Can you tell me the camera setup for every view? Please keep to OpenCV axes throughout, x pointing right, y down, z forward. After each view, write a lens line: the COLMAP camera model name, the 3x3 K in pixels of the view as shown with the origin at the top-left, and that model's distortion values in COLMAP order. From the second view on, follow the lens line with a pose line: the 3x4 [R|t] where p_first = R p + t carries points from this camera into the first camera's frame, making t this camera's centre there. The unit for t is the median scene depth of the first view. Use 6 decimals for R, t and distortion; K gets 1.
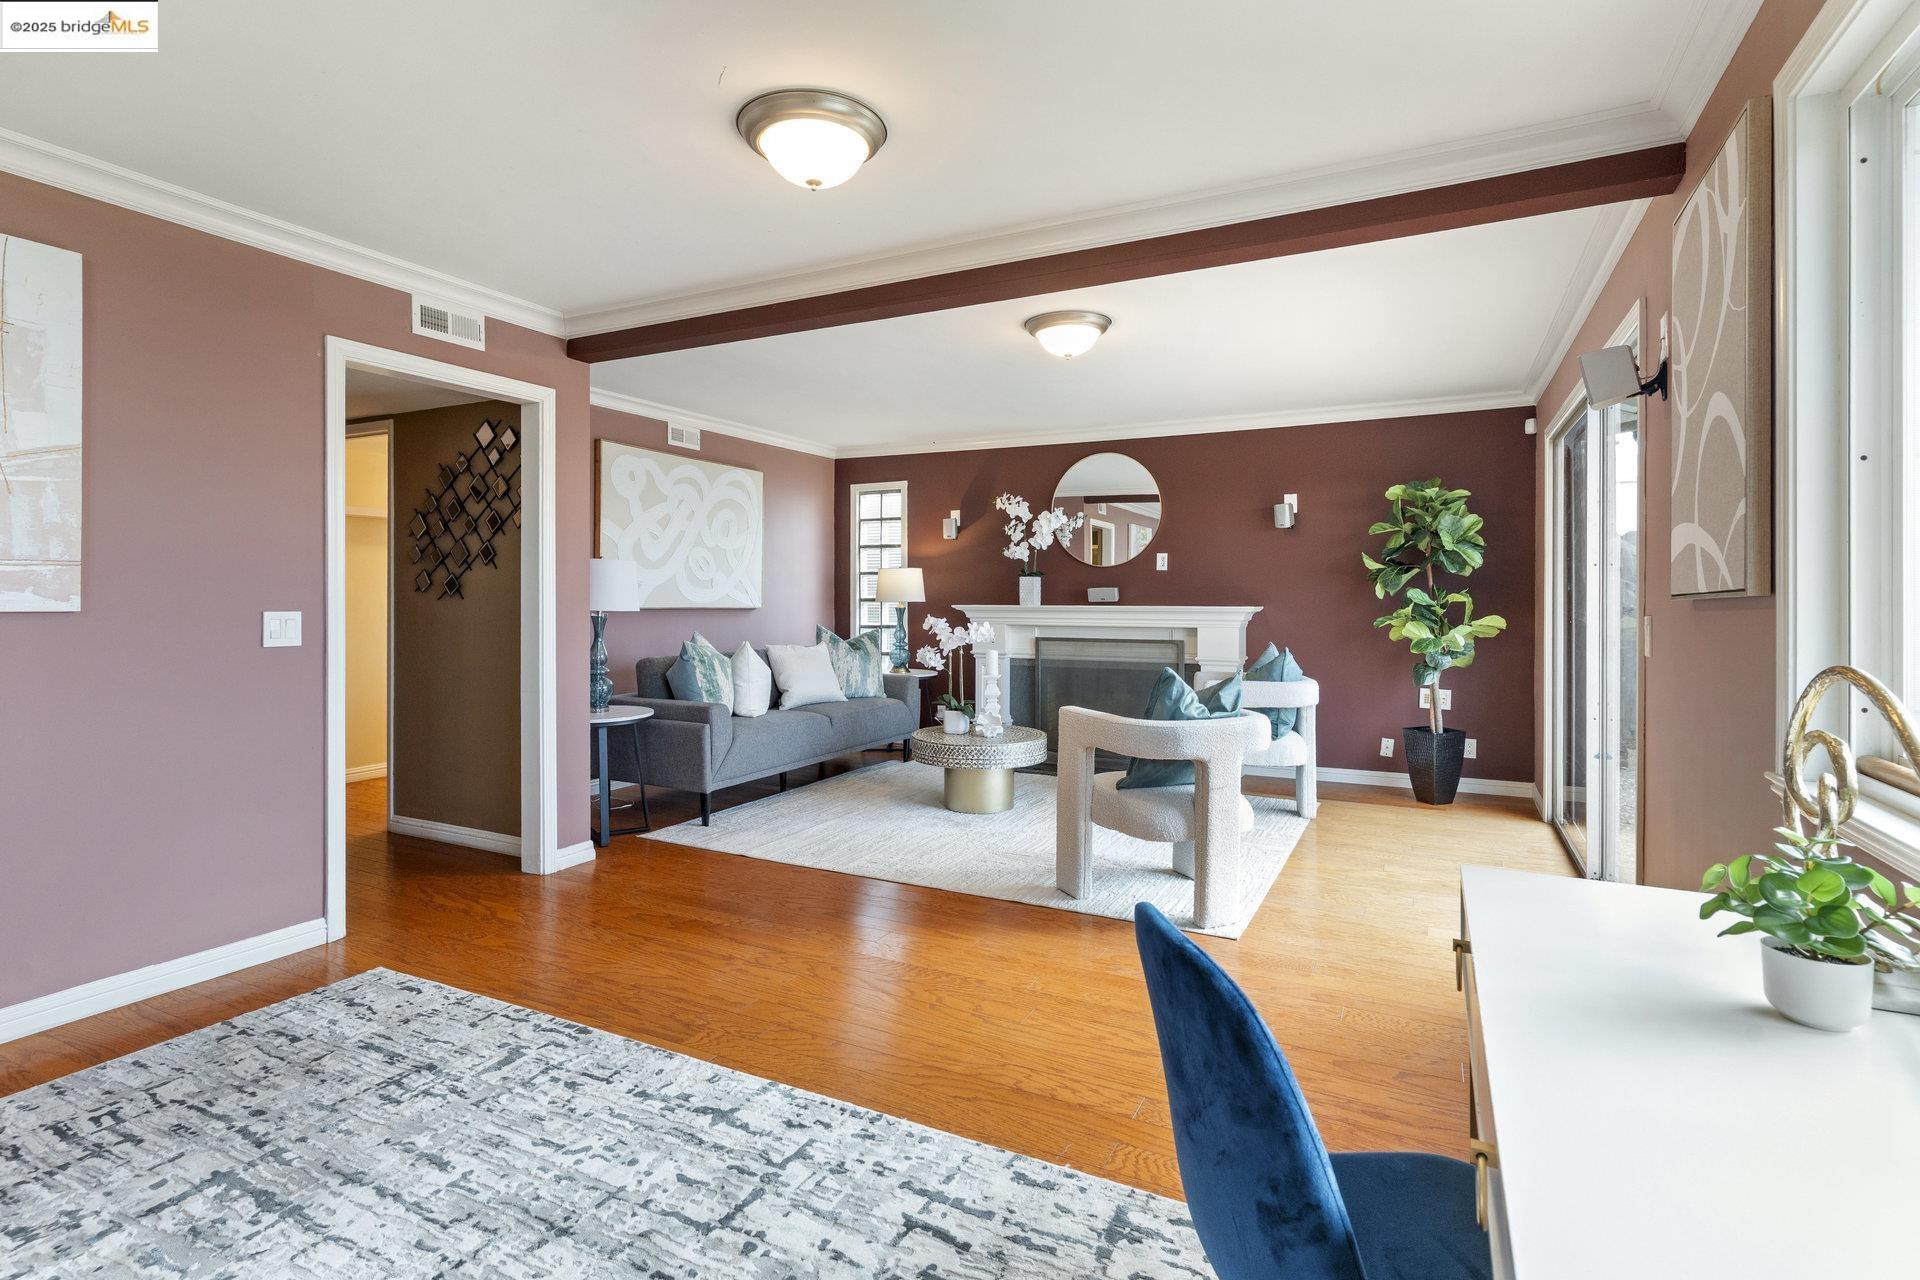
lens RADIAL K [[926.5, 0, 959.4], [0, 926.5, 595.6], [0, 0, 1]] dist [0.003121, 0.000508]
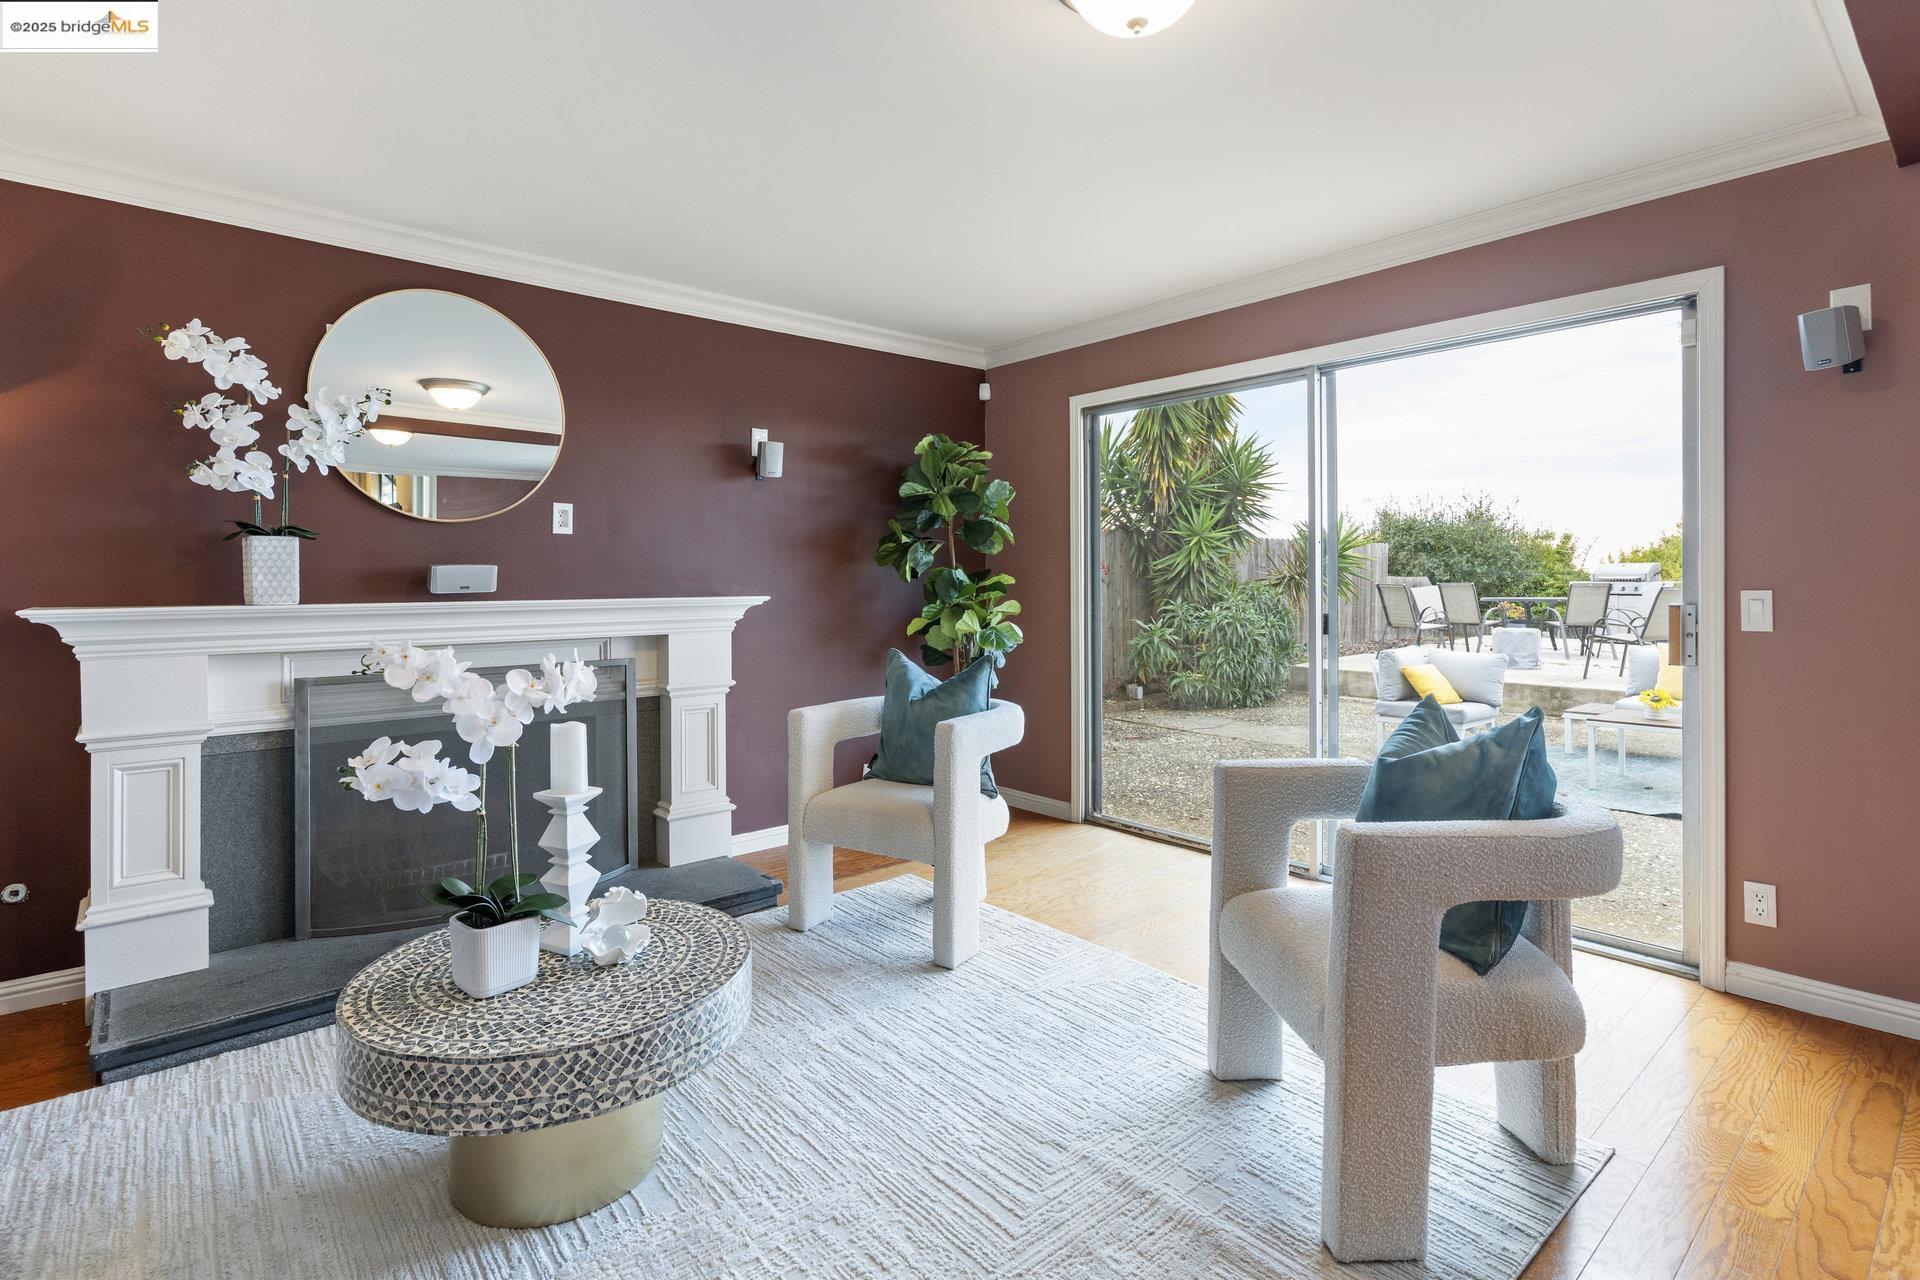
lens RADIAL K [[928.4, 0, 954.8], [0, 928.4, 584.8], [0, 0, 1]] dist [-0.000881, -0.000031]
pose [[0.379780, -0.007665, 0.925045, -0.239130], [0.007844, 0.999956, 0.005065, 0.002004], [-0.925044, 0.005332, 0.379824, 0.682630]]
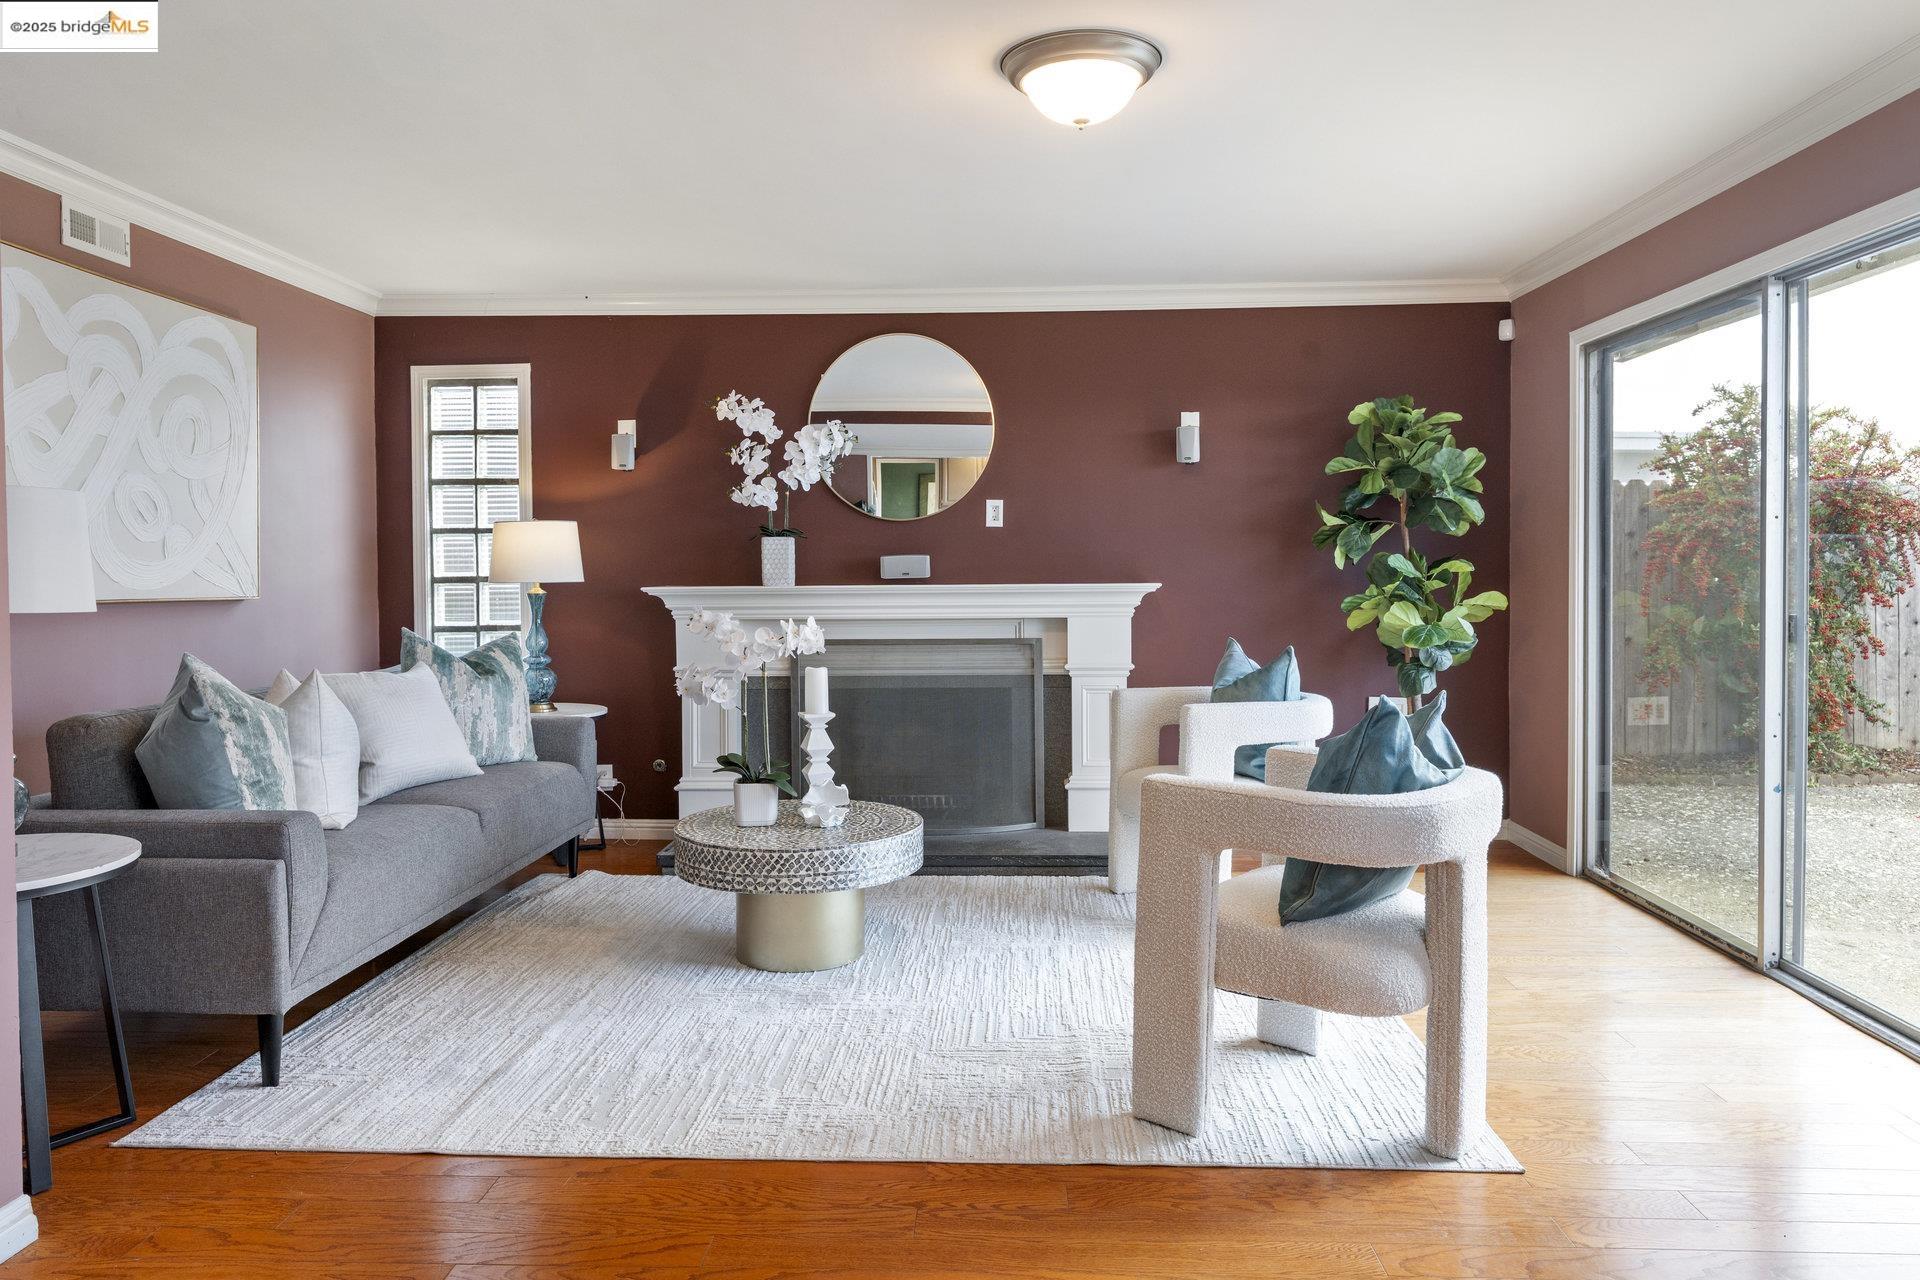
lens RADIAL K [[1294.3, 0, 961.1], [0, 1294.3, 597.0], [0, 0, 1]] dist [-0.005325, 0.001997]
pose [[0.909616, -0.016699, 0.415115, -0.195437], [0.008343, 0.999725, 0.021937, 0.000582], [-0.415367, -0.016491, 0.909505, 0.254306]]
